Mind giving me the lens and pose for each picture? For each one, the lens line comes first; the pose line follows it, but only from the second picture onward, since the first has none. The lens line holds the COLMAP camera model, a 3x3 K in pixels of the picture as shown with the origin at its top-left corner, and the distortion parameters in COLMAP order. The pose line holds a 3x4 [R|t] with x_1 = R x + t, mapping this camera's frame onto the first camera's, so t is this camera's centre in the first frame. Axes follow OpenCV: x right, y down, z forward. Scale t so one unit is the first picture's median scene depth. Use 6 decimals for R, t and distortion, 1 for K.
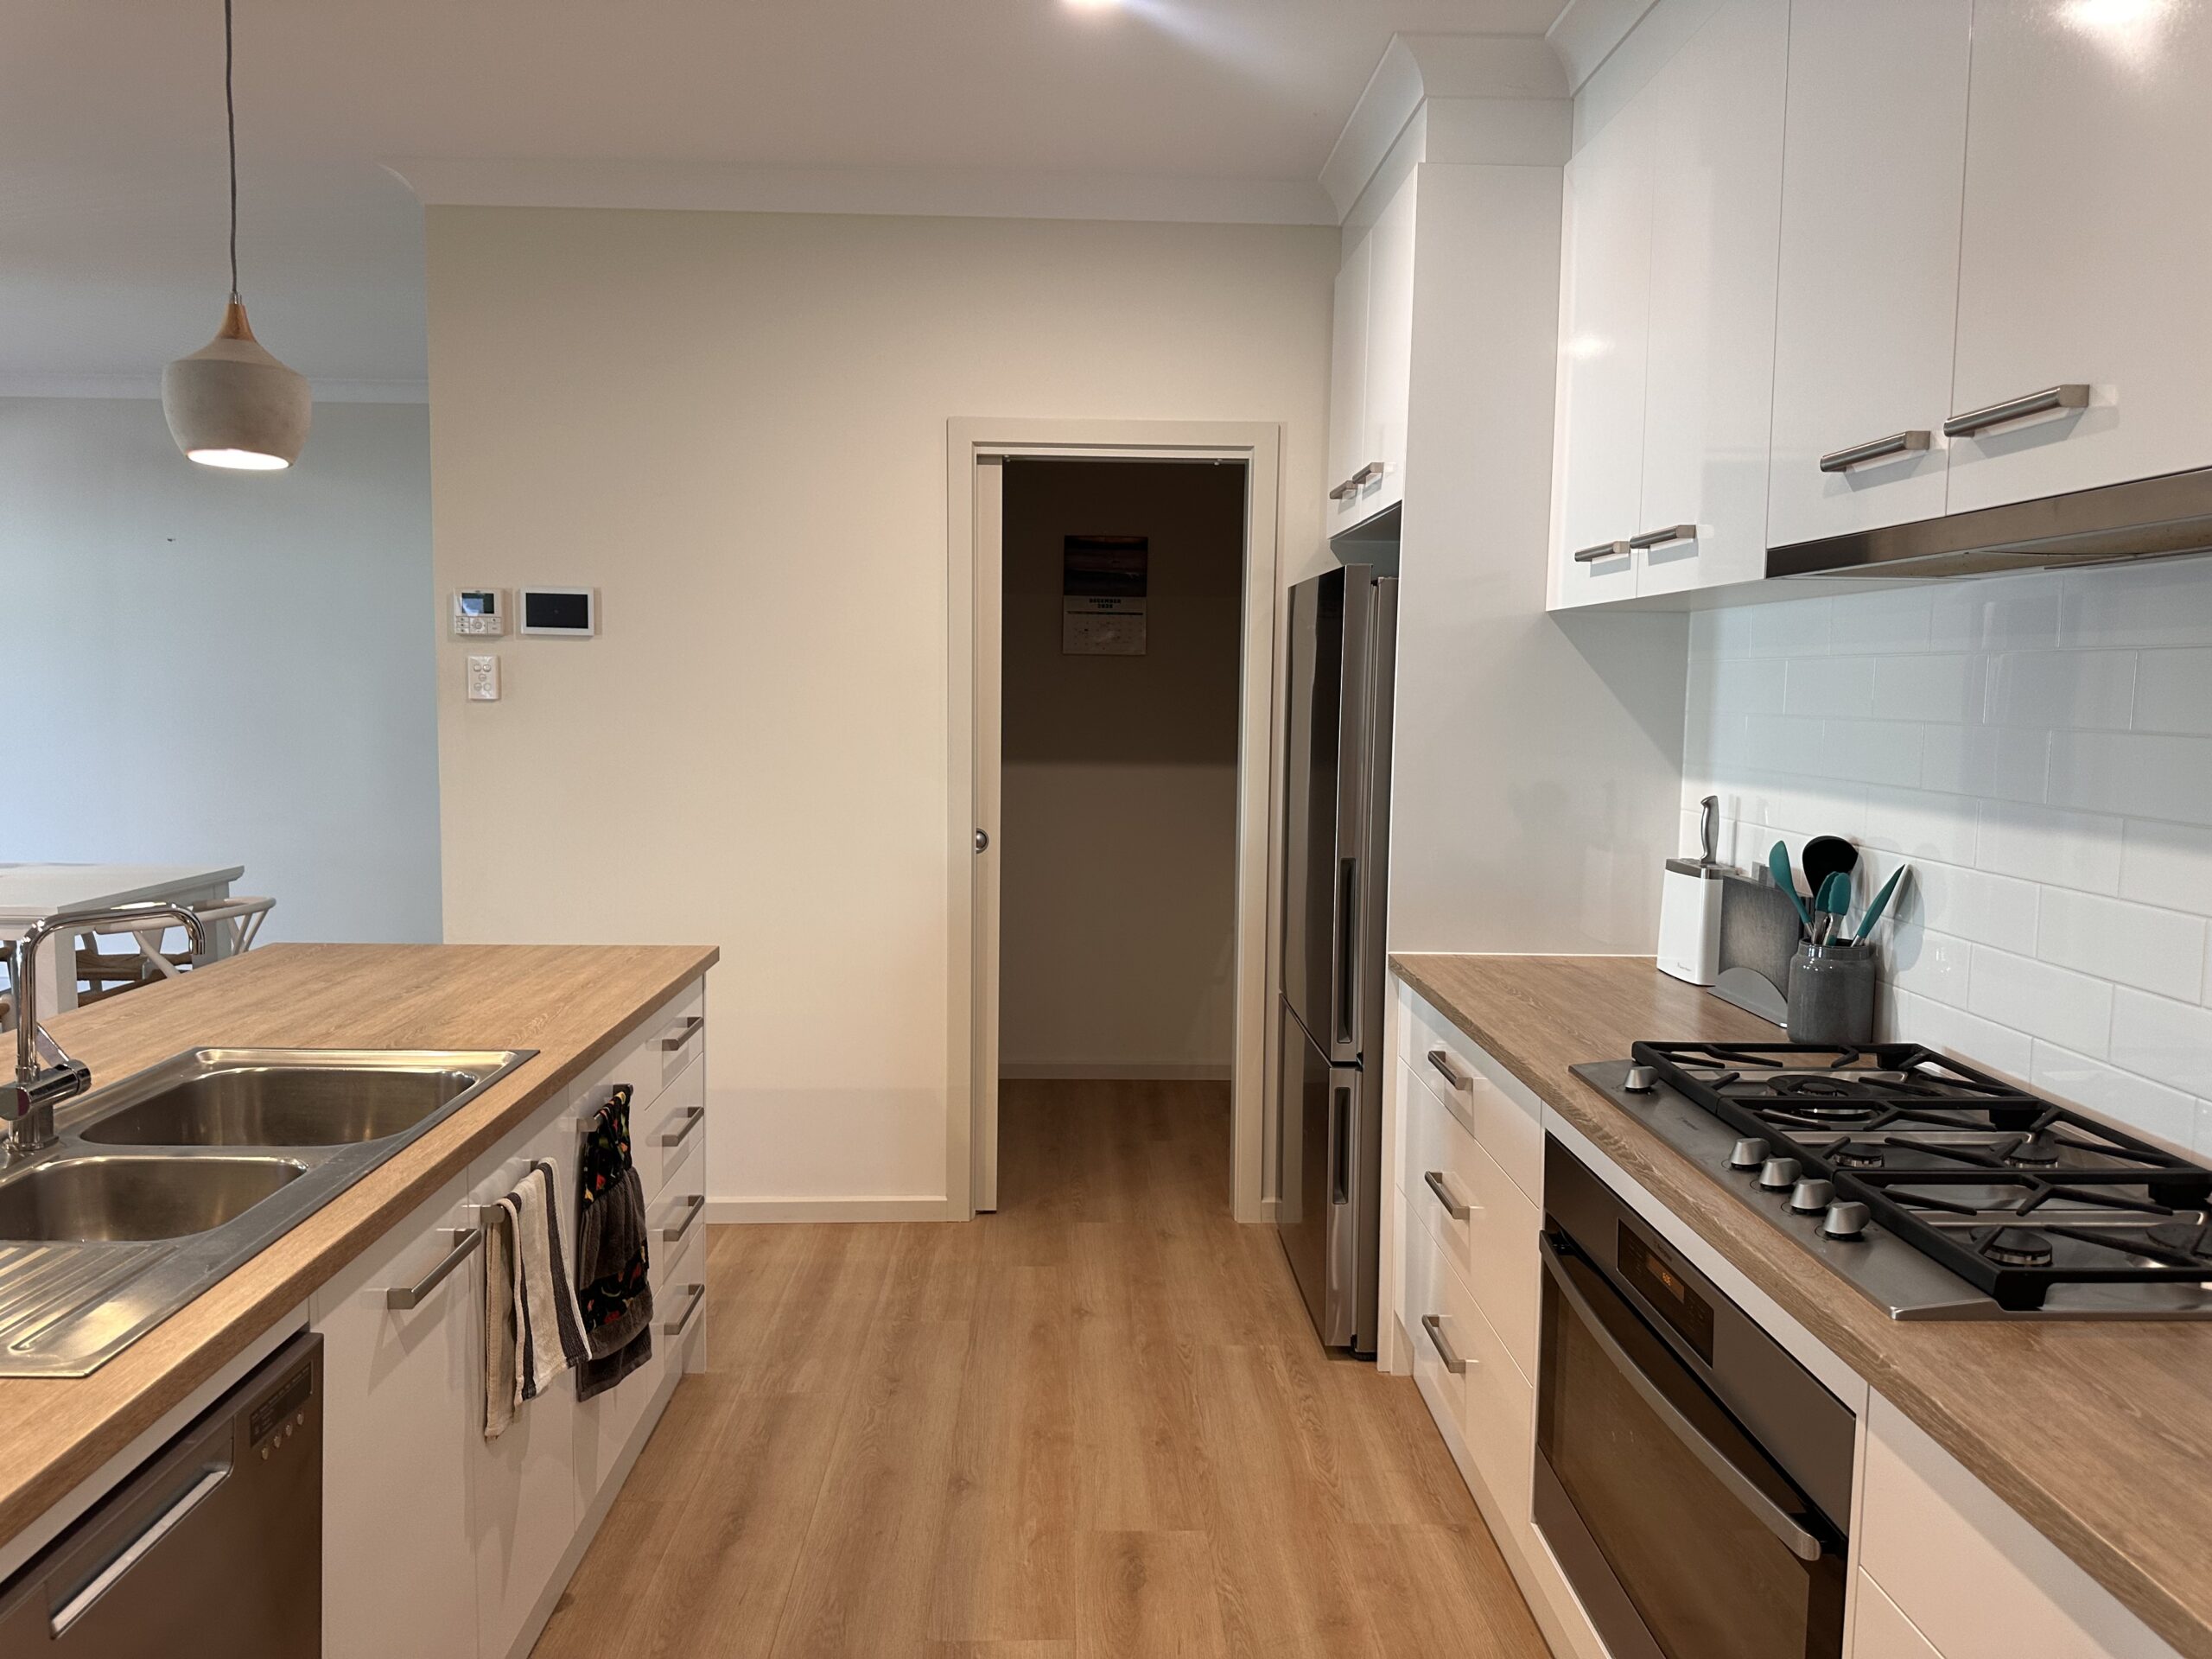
lens RADIAL K [[1550.2, 0, 1107.9], [0, 1550.2, 812.6], [0, 0, 1]] dist [0.044207, -0.018158]
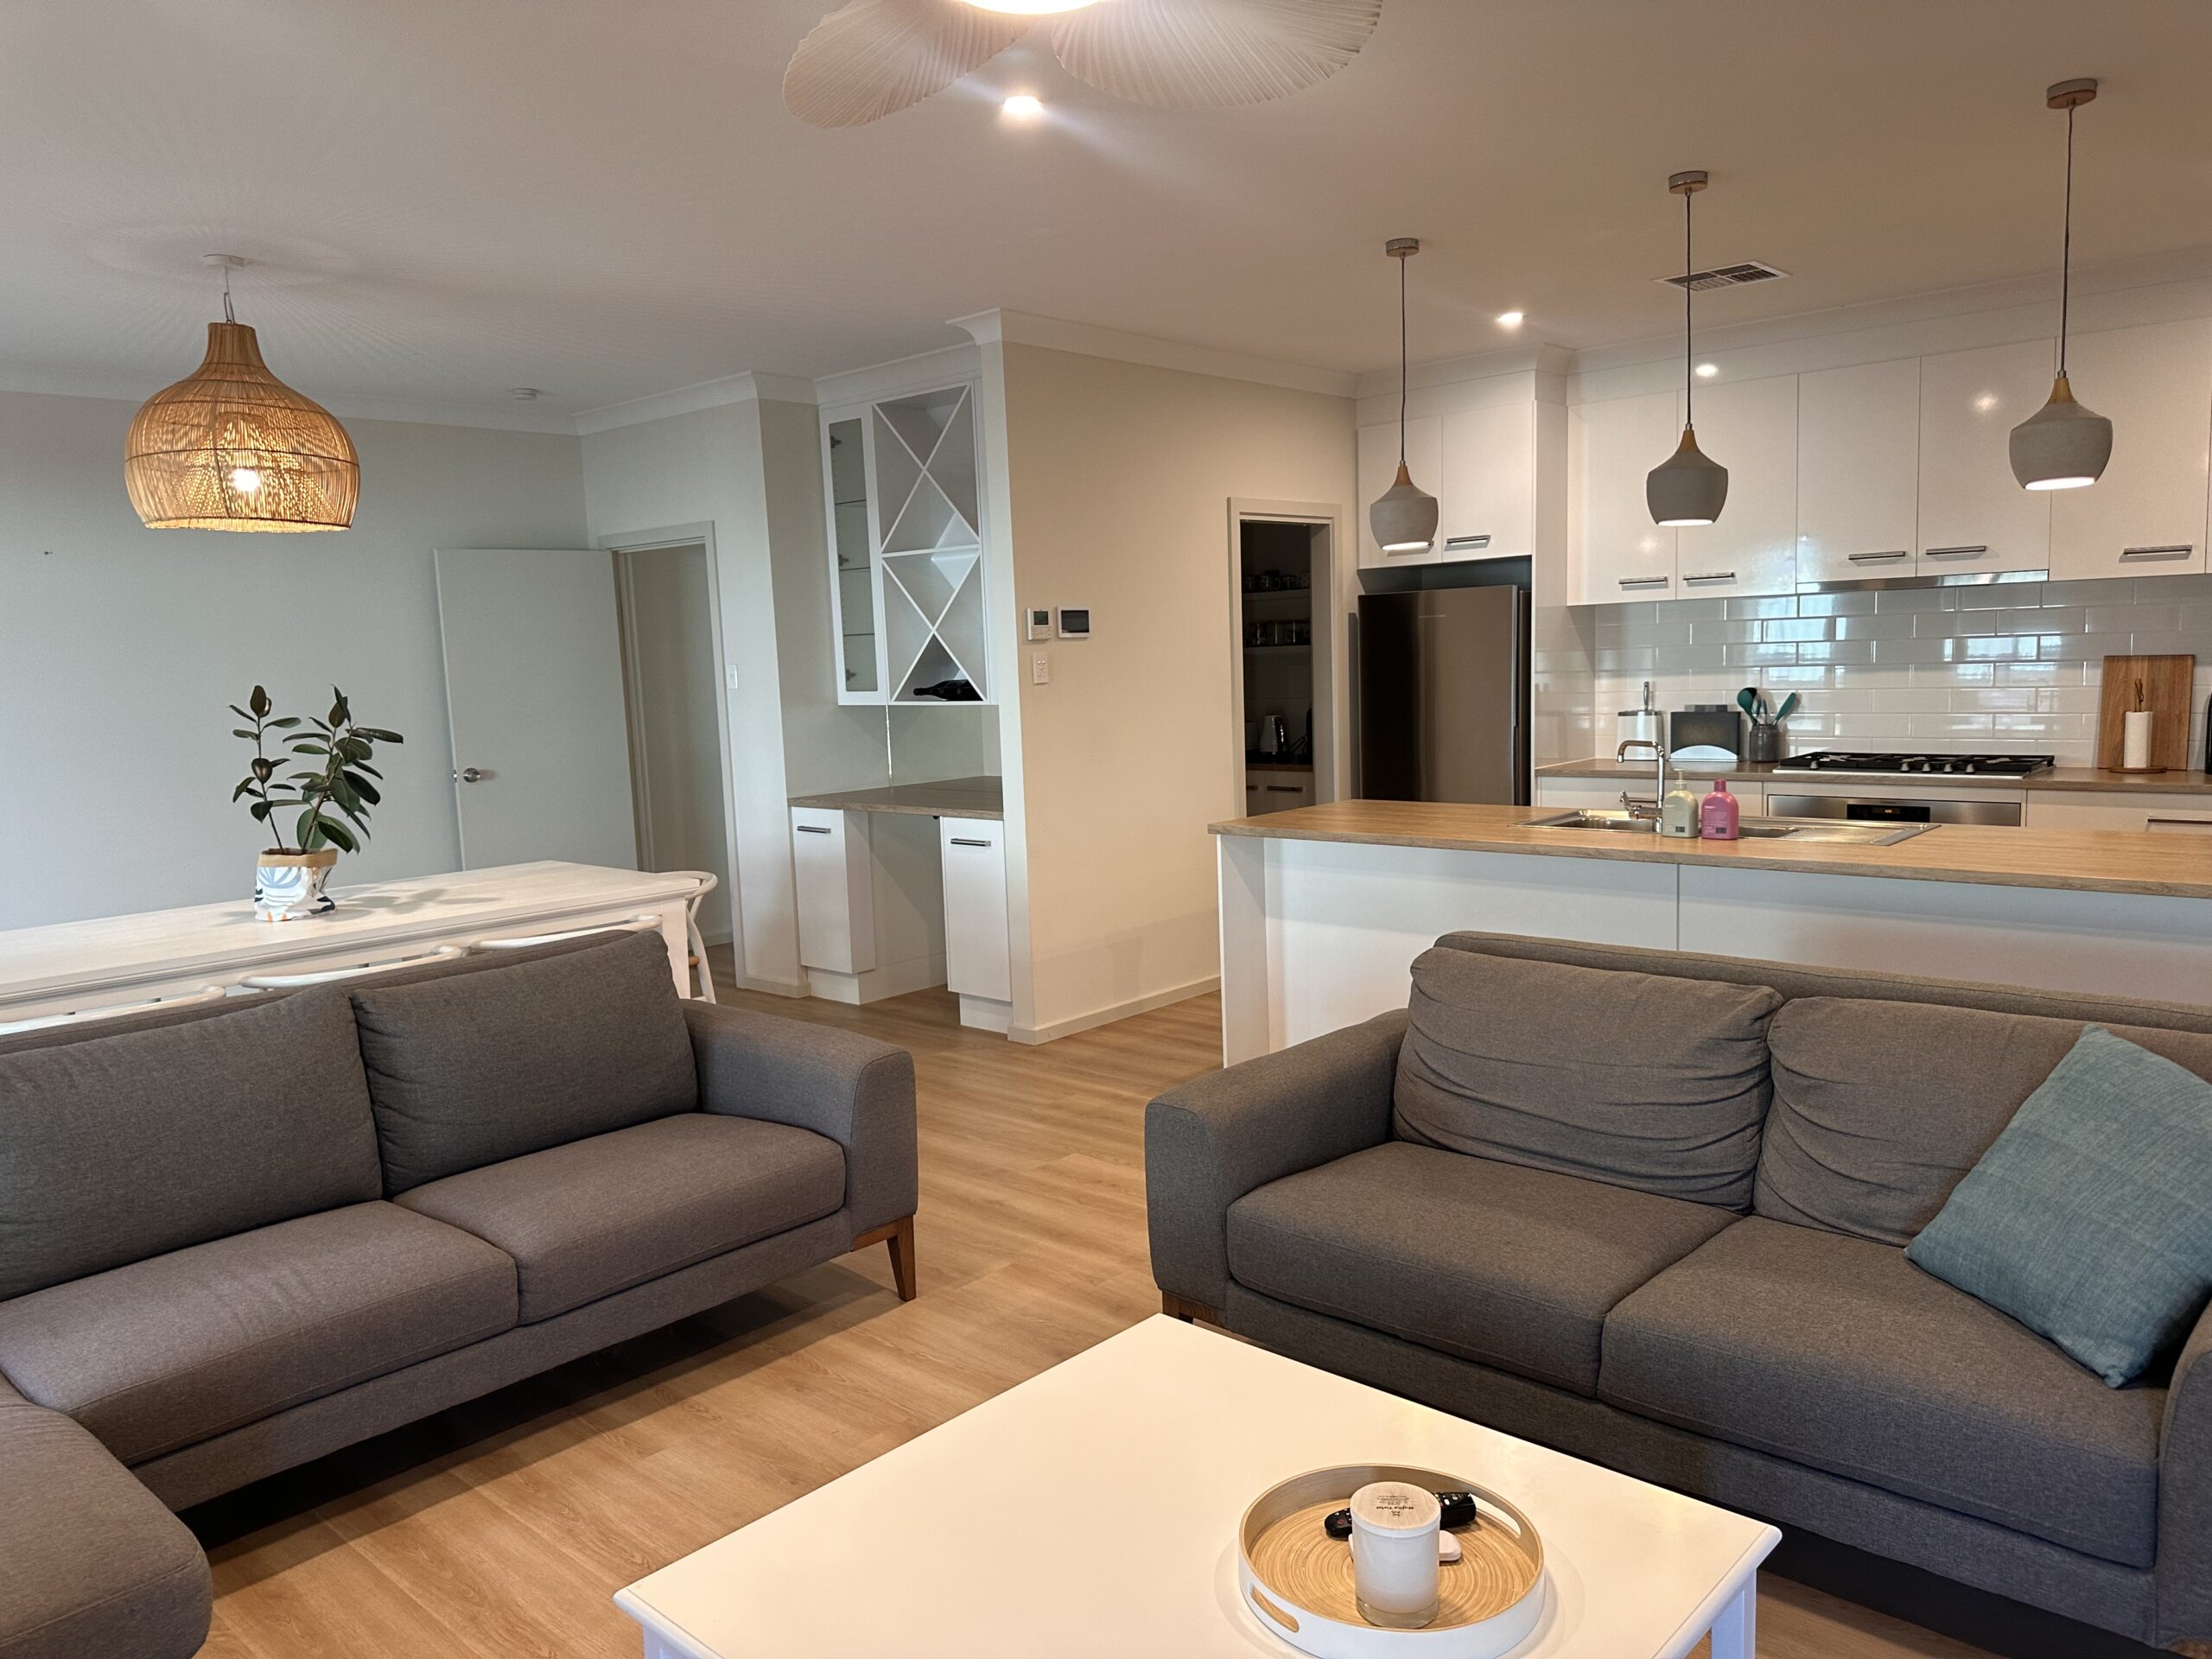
lens RADIAL K [[1550.2, 0, 1102.0], [0, 1550.2, 829.8], [0, 0, 1]] dist [0.044207, -0.018158]
pose [[0.694196, -0.122092, 0.709355, -1.528326], [0.106686, 0.992077, 0.066347, -0.027988], [-0.711835, 0.029621, 0.701722, -0.066897]]
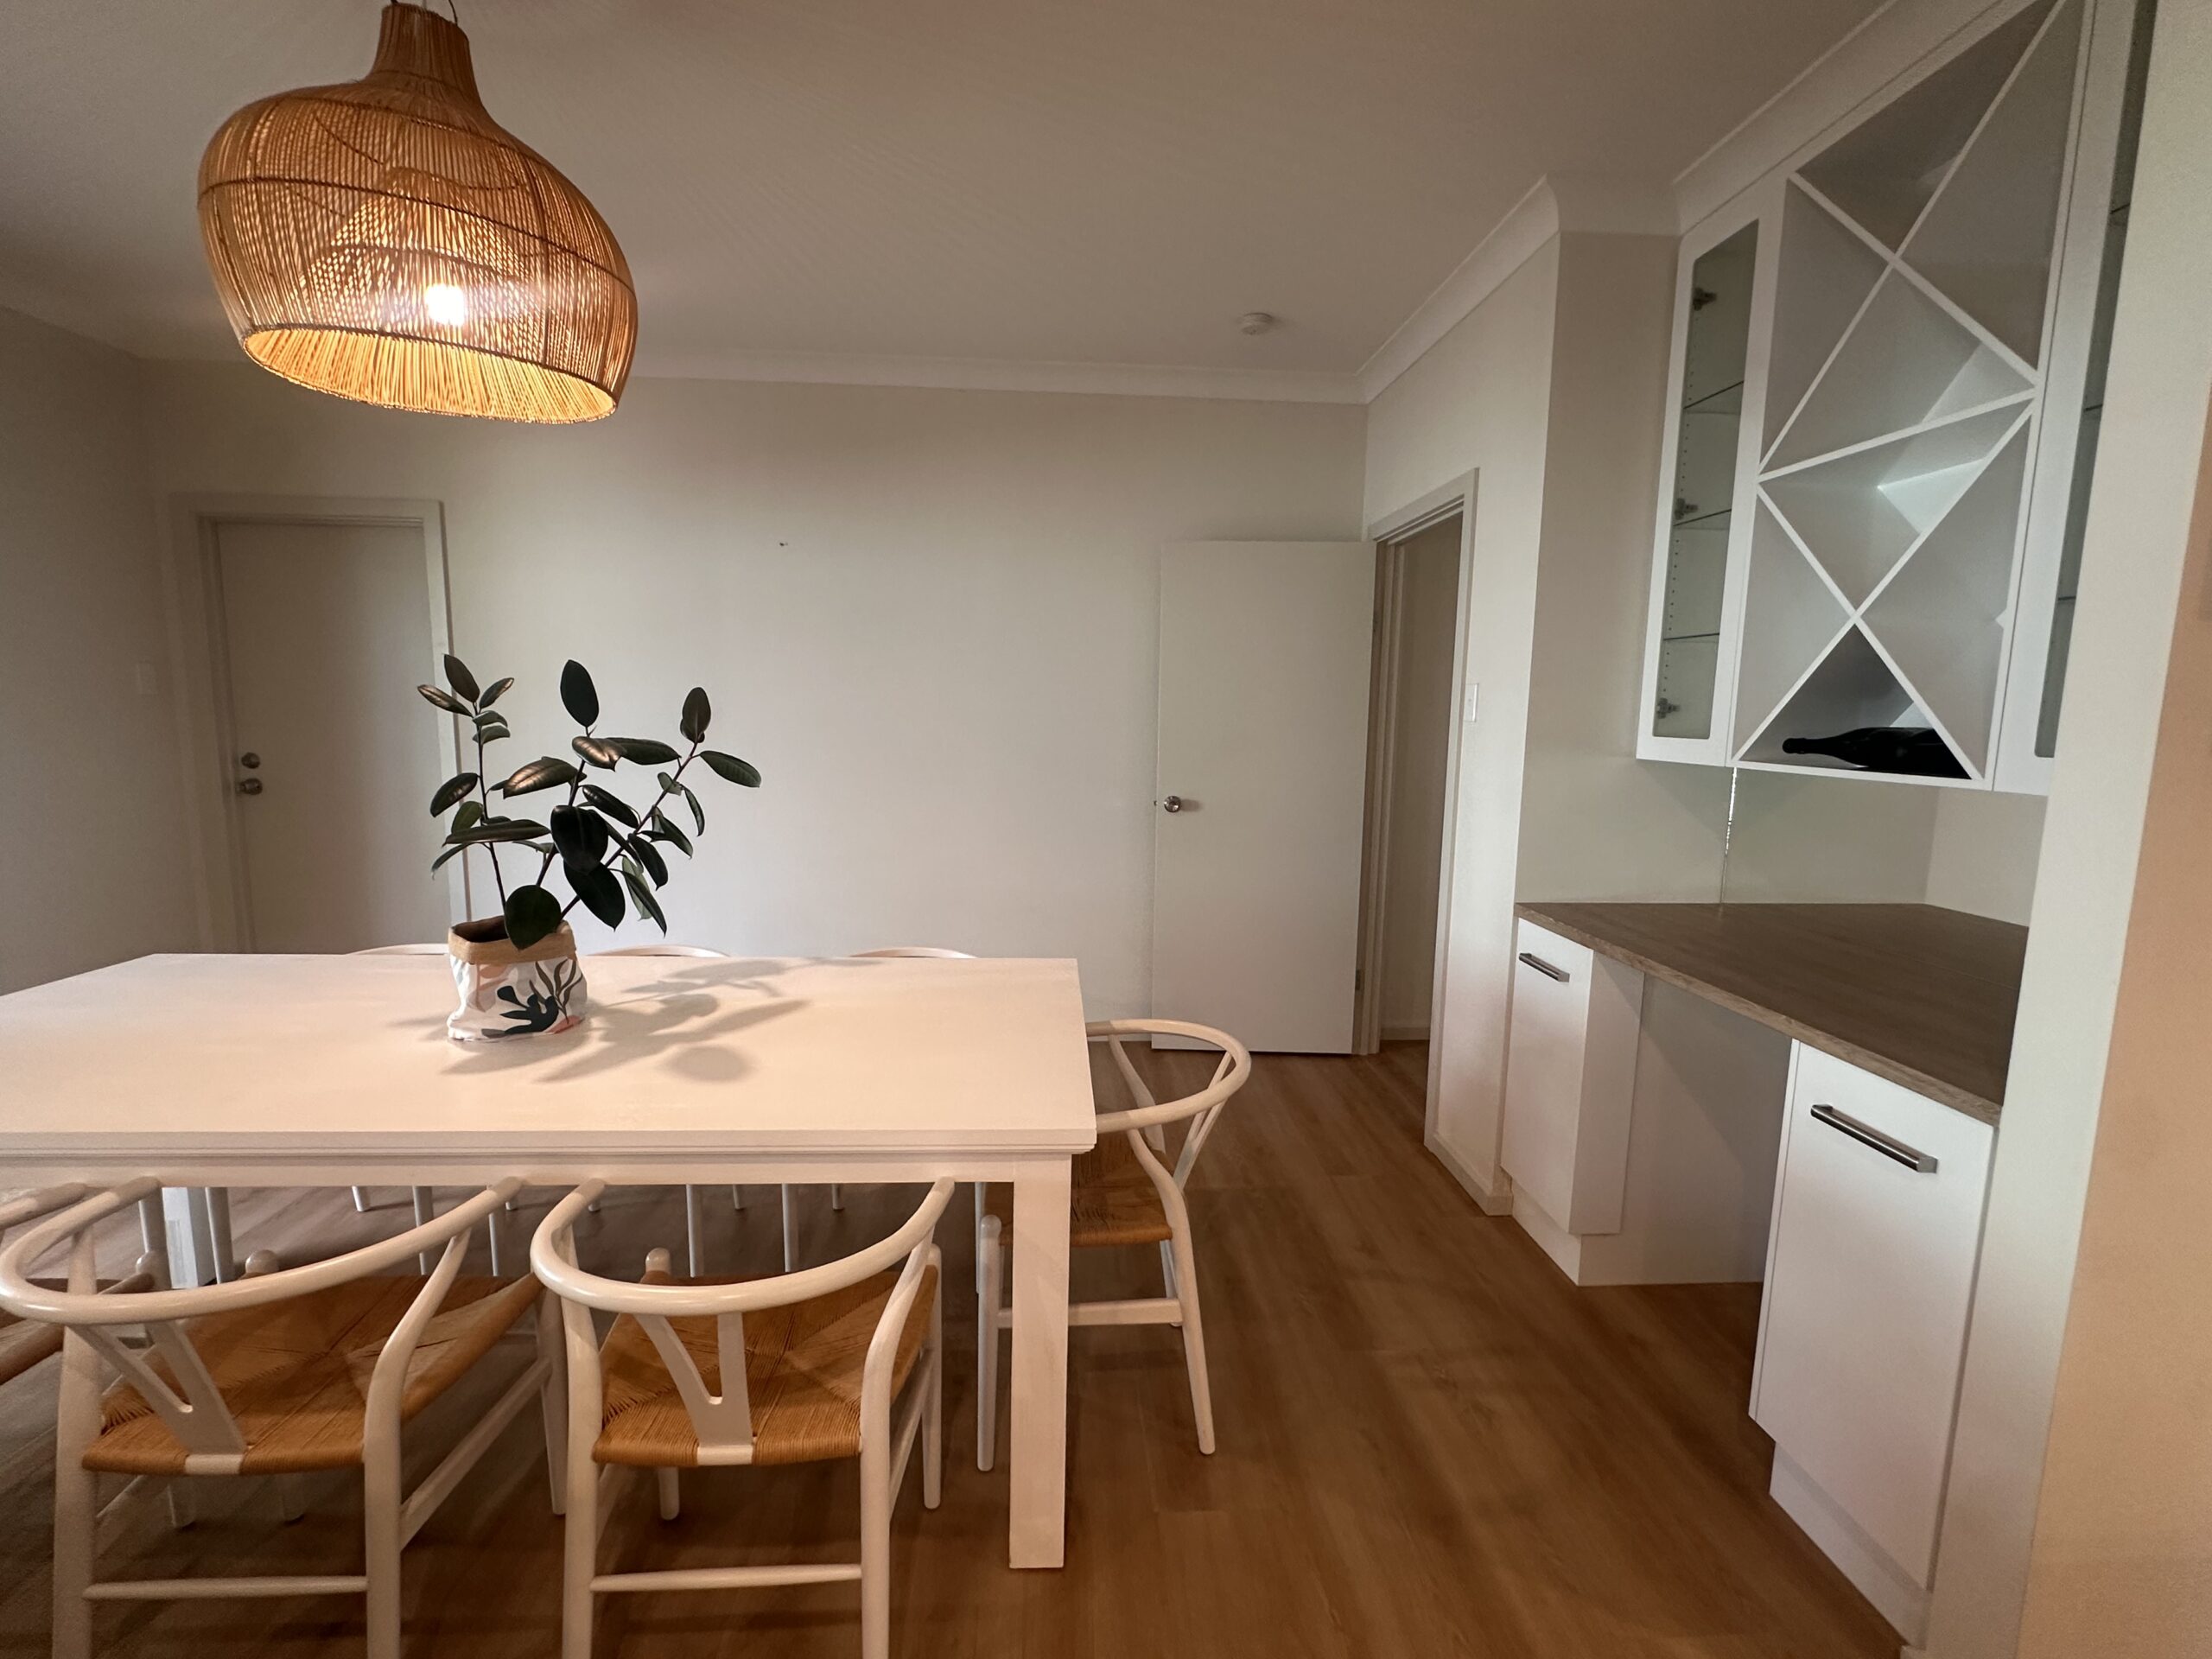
lens RADIAL K [[987.1, 0, 1102.3], [0, 987.1, 837.8], [0, 0, 1]] dist [-0.003048, -0.000310]
pose [[0.999293, -0.001886, 0.037558, -0.805424], [0.000037, 0.998791, 0.049162, -0.065468], [-0.037605, -0.049125, 0.998084, 0.783426]]
